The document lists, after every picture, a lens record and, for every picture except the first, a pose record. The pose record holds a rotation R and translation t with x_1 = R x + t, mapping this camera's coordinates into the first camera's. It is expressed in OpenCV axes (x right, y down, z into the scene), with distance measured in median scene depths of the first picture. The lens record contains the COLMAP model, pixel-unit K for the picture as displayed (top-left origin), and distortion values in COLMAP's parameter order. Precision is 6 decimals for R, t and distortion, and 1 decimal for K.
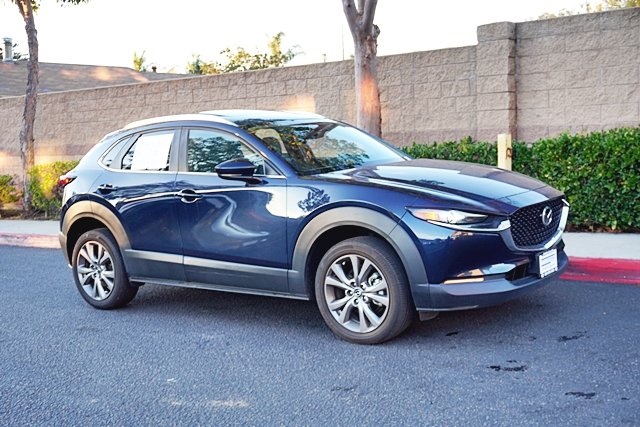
lens RADIAL K [[767.6, 0, 317.6], [0, 767.6, 211.6], [0, 0, 1]] dist [-0.013333, 0.000000]
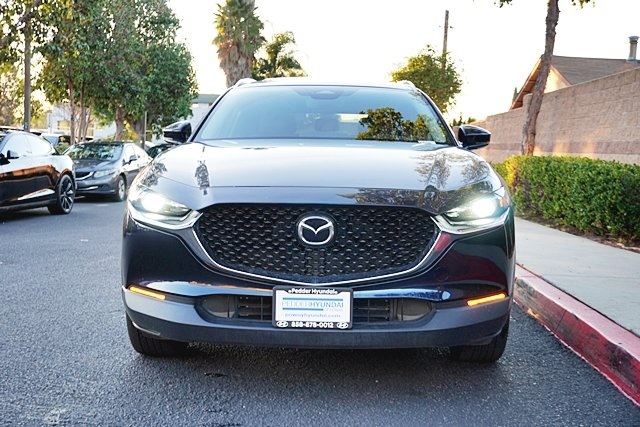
lens RADIAL K [[767.6, 0, 321.5], [0, 767.6, 210.3], [0, 0, 1]] dist [-0.013333, 0.000000]
pose [[0.610410, 0.135794, -0.780359, 0.710665], [-0.147110, 0.987490, 0.056766, -0.040857], [0.778305, 0.080148, 0.622750, 0.588954]]
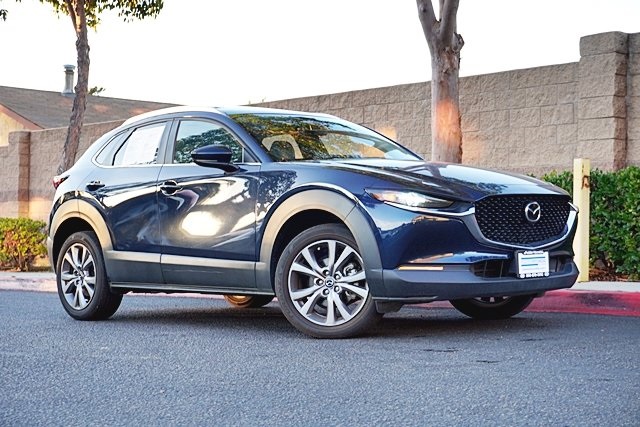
lens RADIAL K [[1088.9, 0, 325.4], [0, 1088.9, 217.2], [0, 0, 1]] dist [-0.010287, 0.000000]
pose [[0.985772, 0.046393, -0.161558, 0.247317], [-0.063317, 0.992846, -0.101233, 0.145922], [0.155705, 0.110022, 0.981657, -0.272030]]
